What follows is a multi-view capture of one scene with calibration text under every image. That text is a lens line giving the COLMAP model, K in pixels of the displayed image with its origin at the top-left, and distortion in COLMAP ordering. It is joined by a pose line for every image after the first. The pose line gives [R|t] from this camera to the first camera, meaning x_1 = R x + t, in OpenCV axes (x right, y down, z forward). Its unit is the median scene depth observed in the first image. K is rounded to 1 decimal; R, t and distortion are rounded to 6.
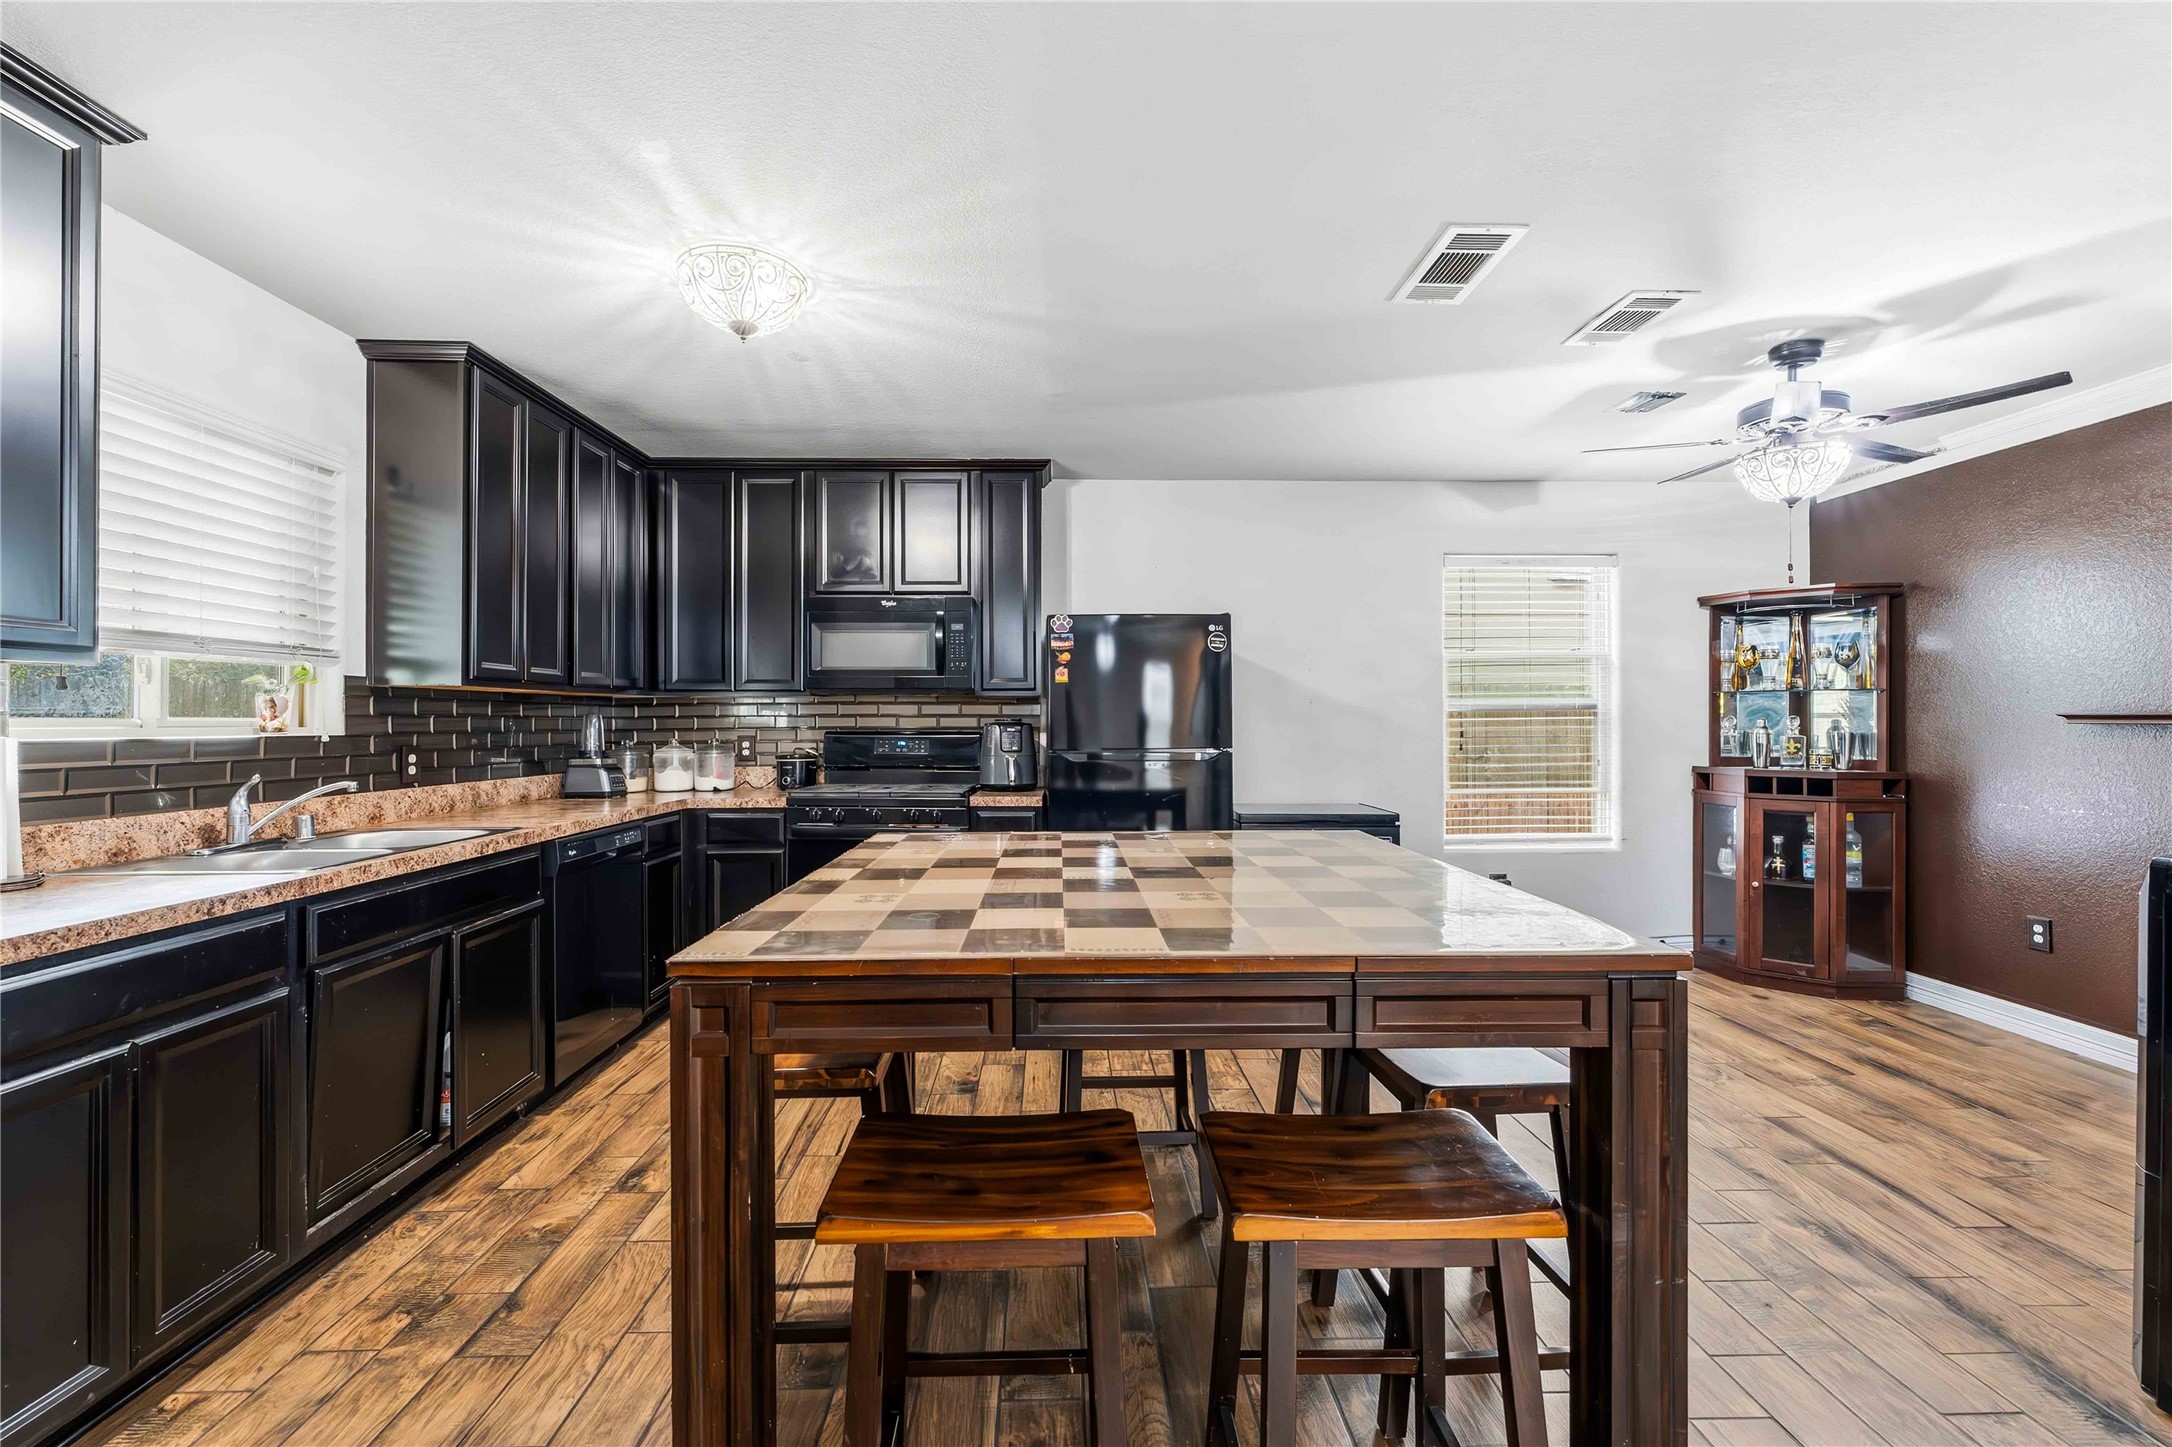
lens RADIAL K [[886.1, 0, 1079.3], [0, 886.1, 717.4], [0, 0, 1]] dist [0.000899, 0.000180]
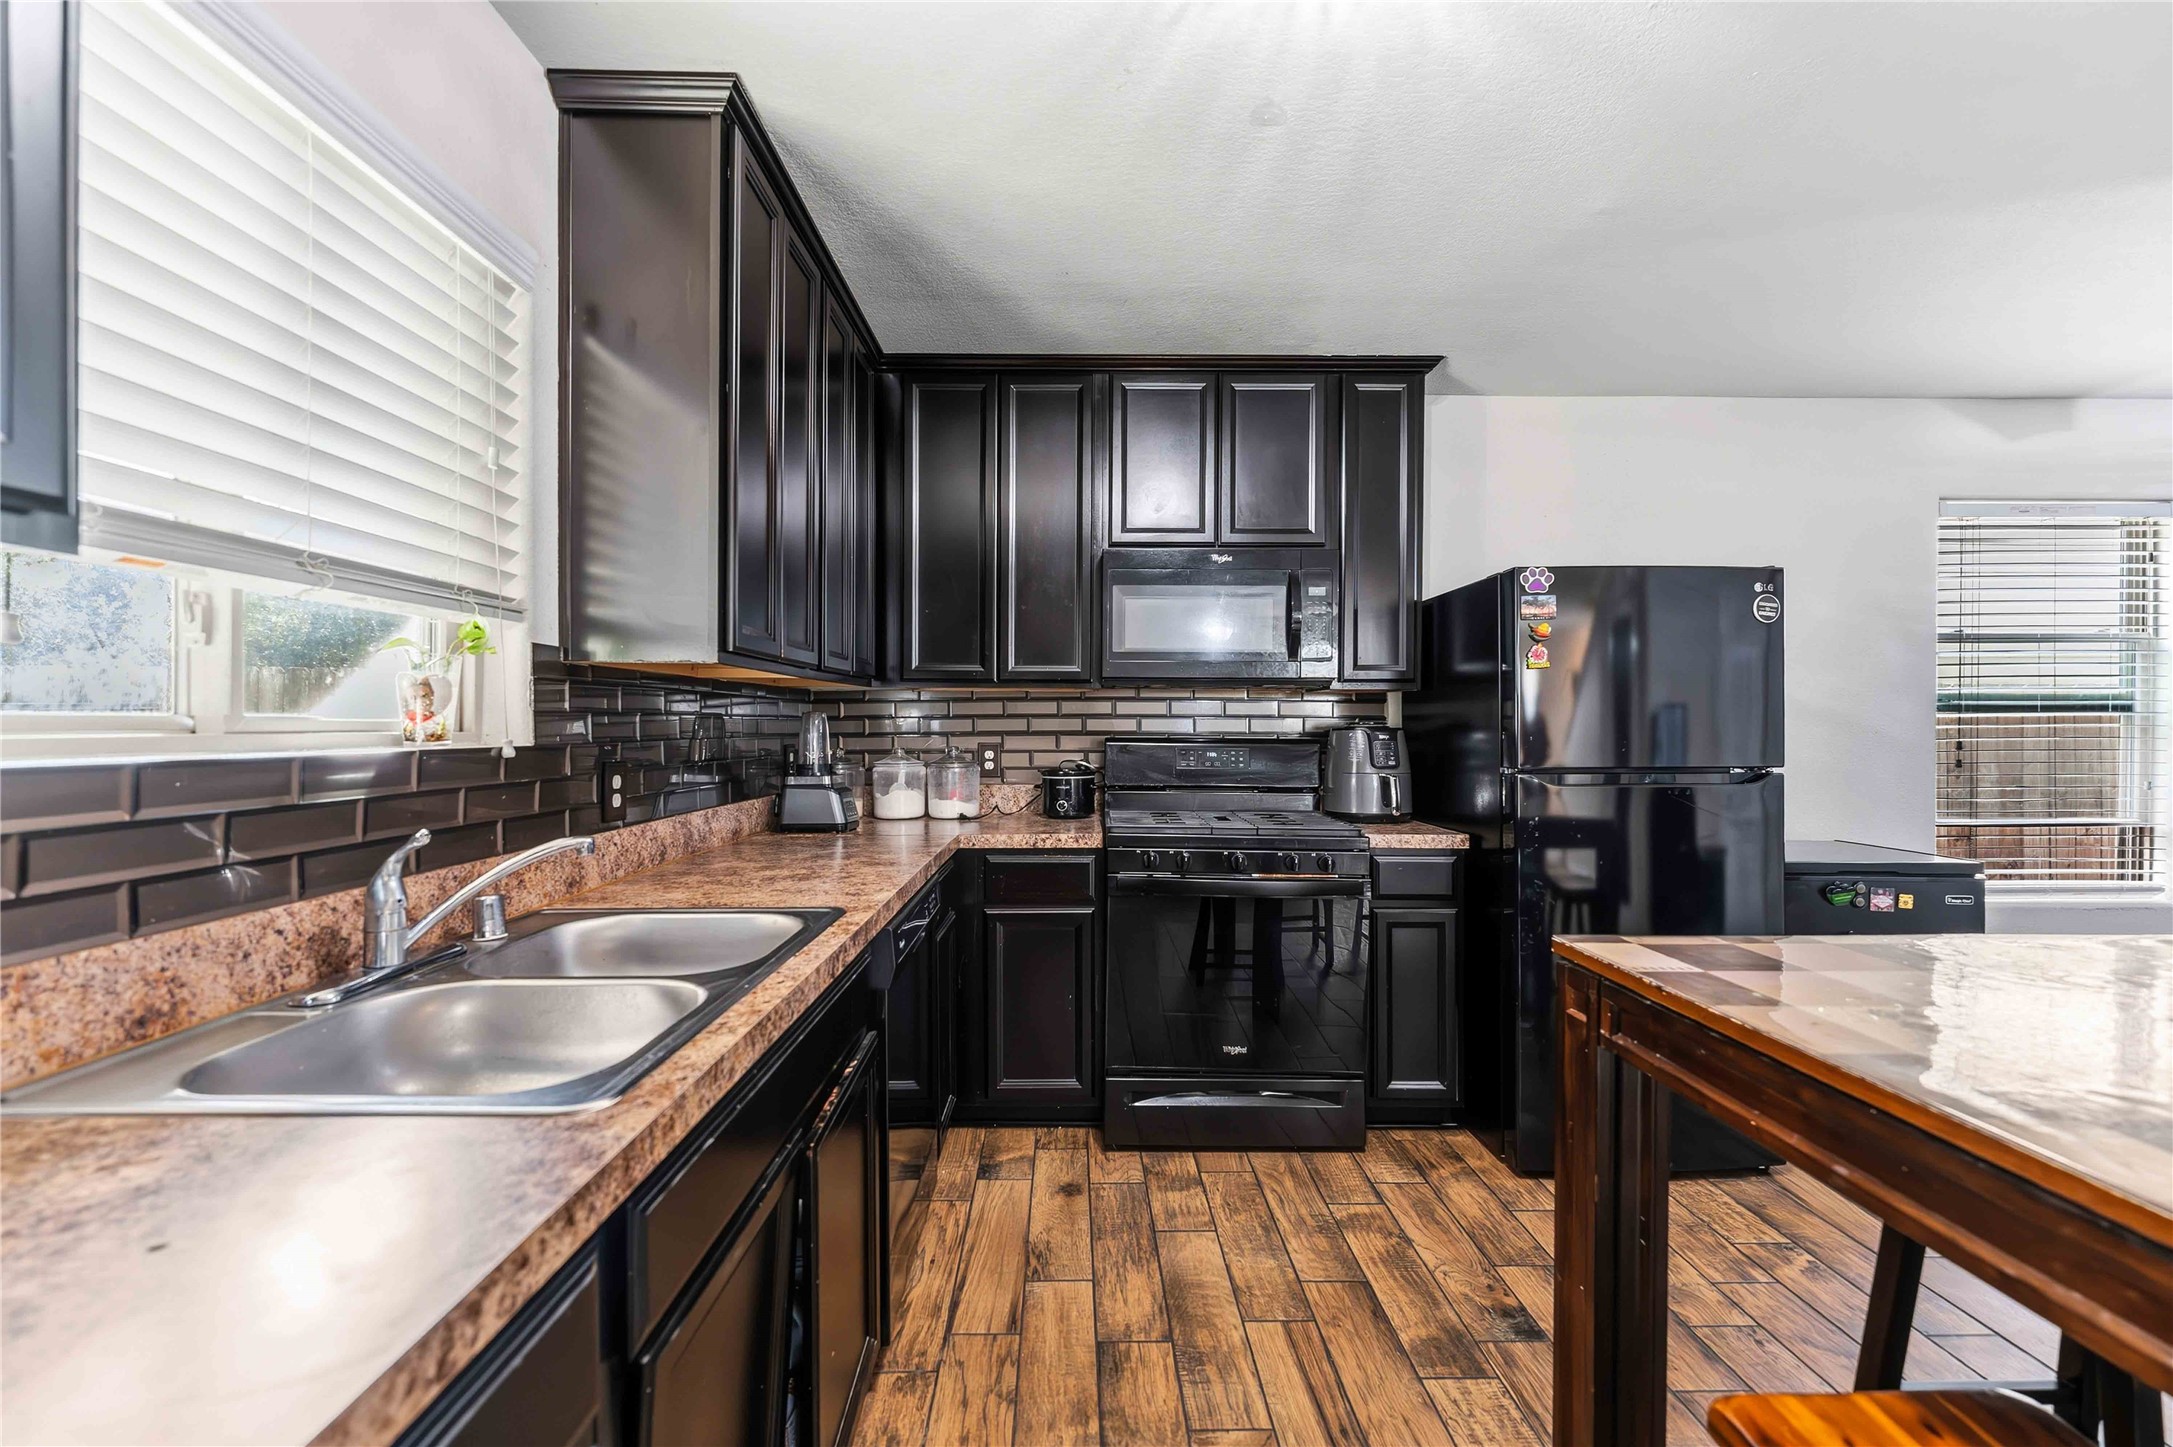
lens RADIAL K [[879.0, 0, 1083.2], [0, 879.0, 729.2], [0, 0, 1]] dist [-0.000416, 0.000015]
pose [[0.999887, 0.004440, -0.014386, -0.393374], [-0.004282, 0.999930, 0.011017, 0.001096], [0.014434, -0.010954, 0.999836, 0.367215]]
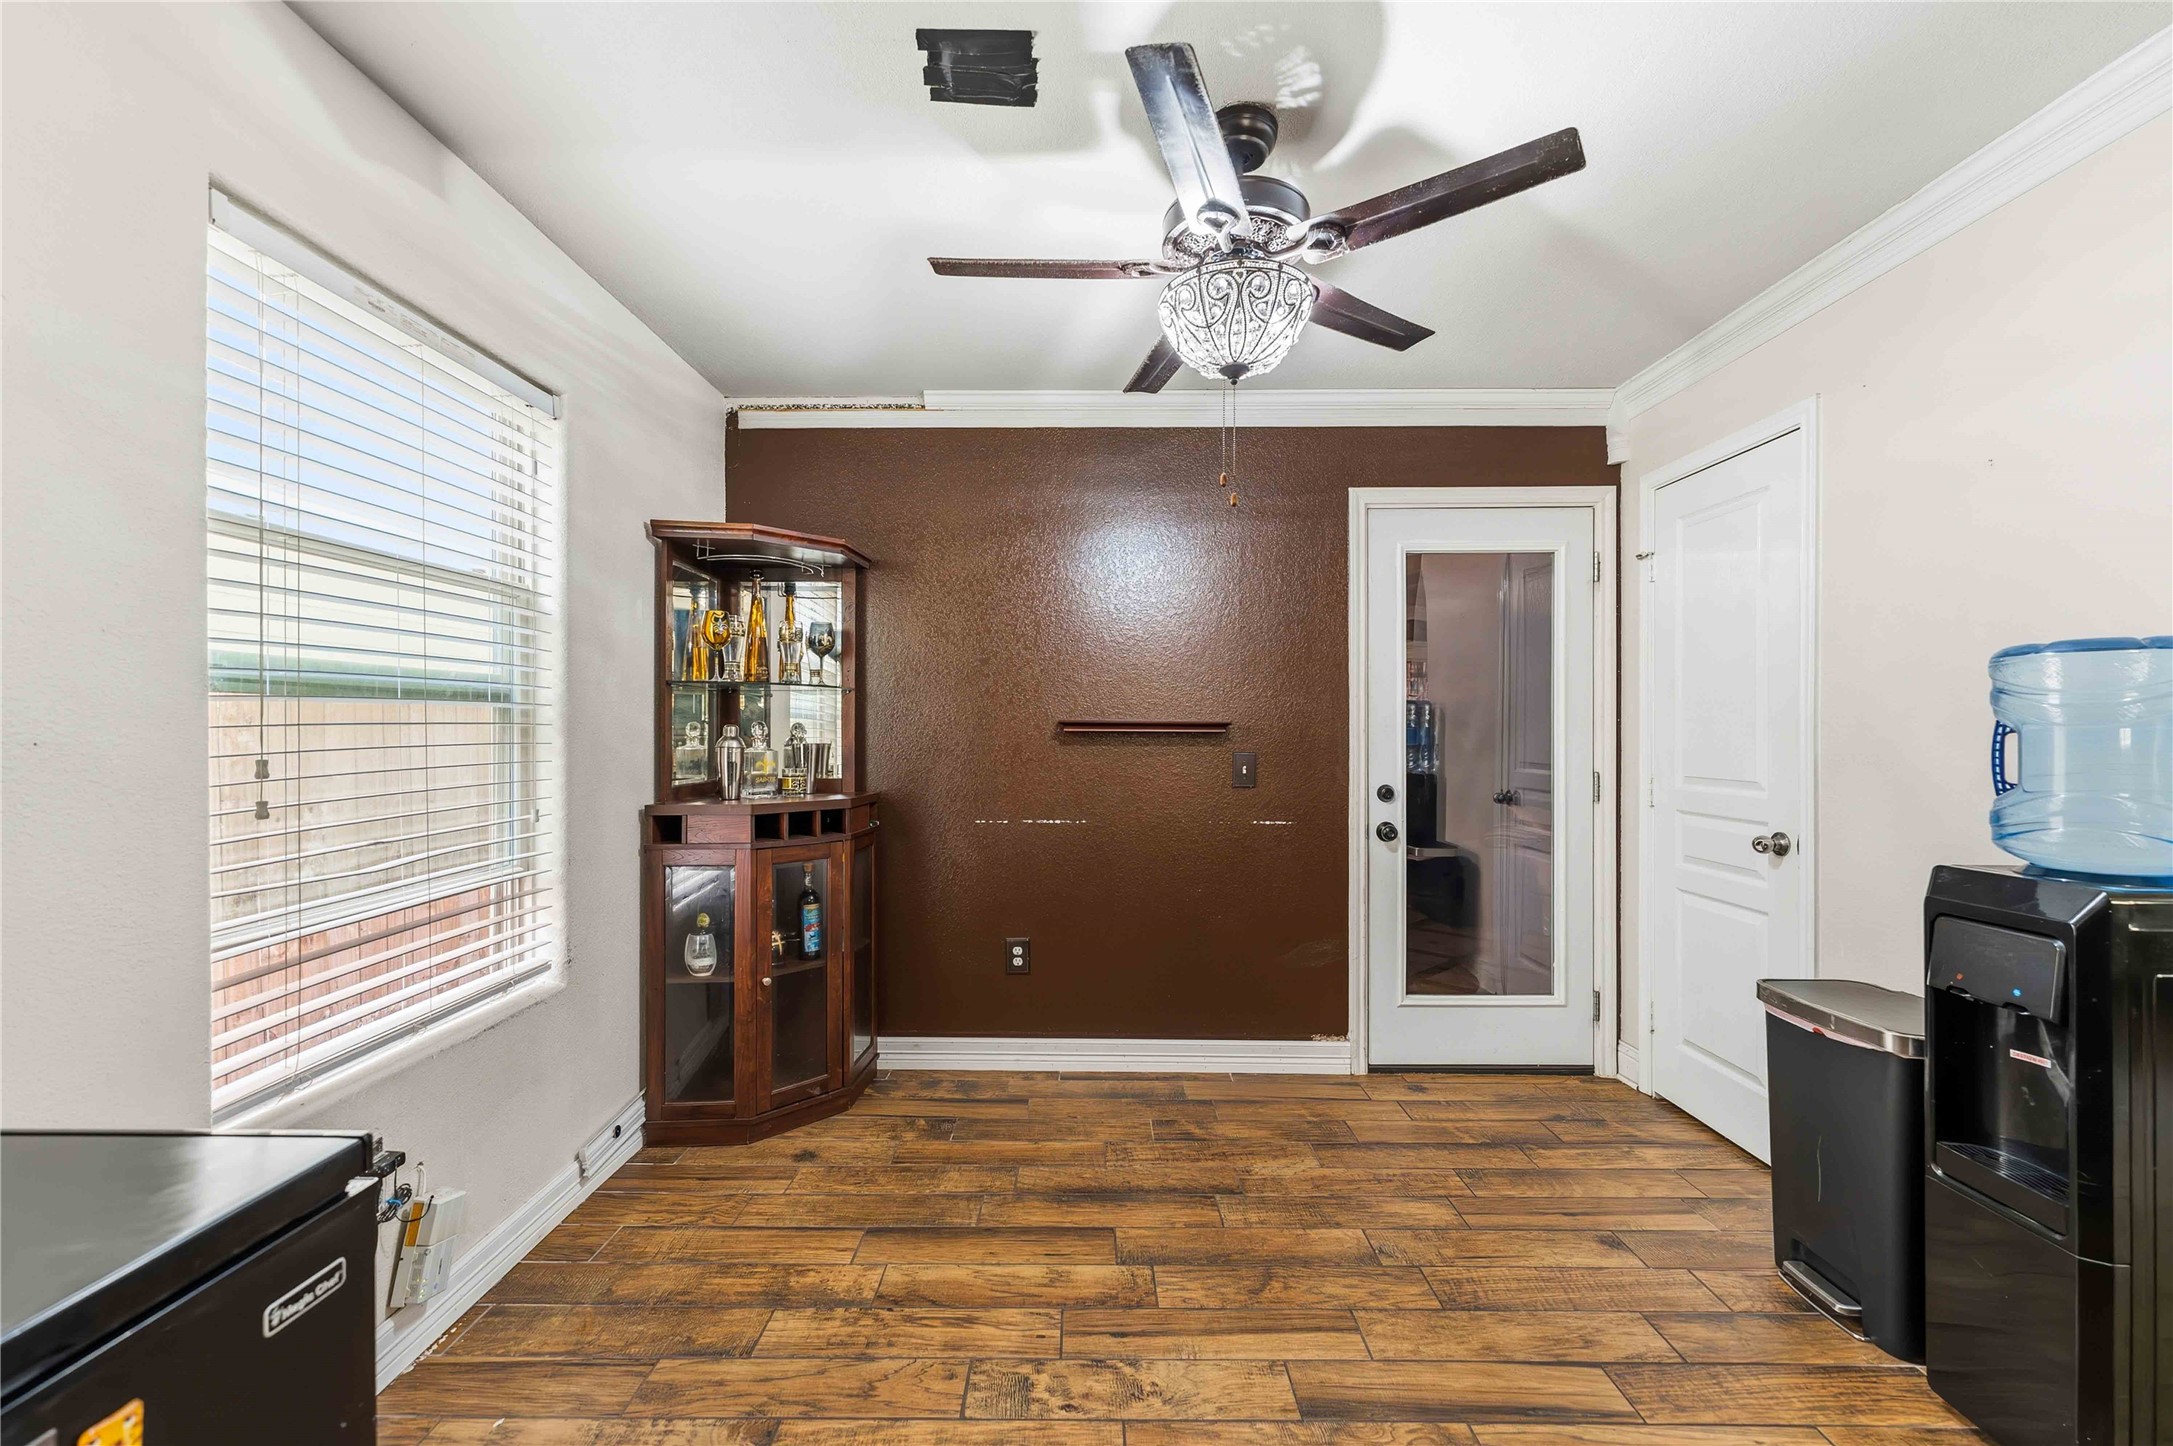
lens RADIAL K [[879.0, 0, 1083.2], [0, 879.0, 728.7], [0, 0, 1]] dist [-0.000416, 0.000015]
pose [[0.030994, -0.000742, 0.999519, 0.166219], [-0.004980, 0.999987, 0.000897, 0.002900], [-0.999507, -0.005005, 0.030990, 0.960659]]
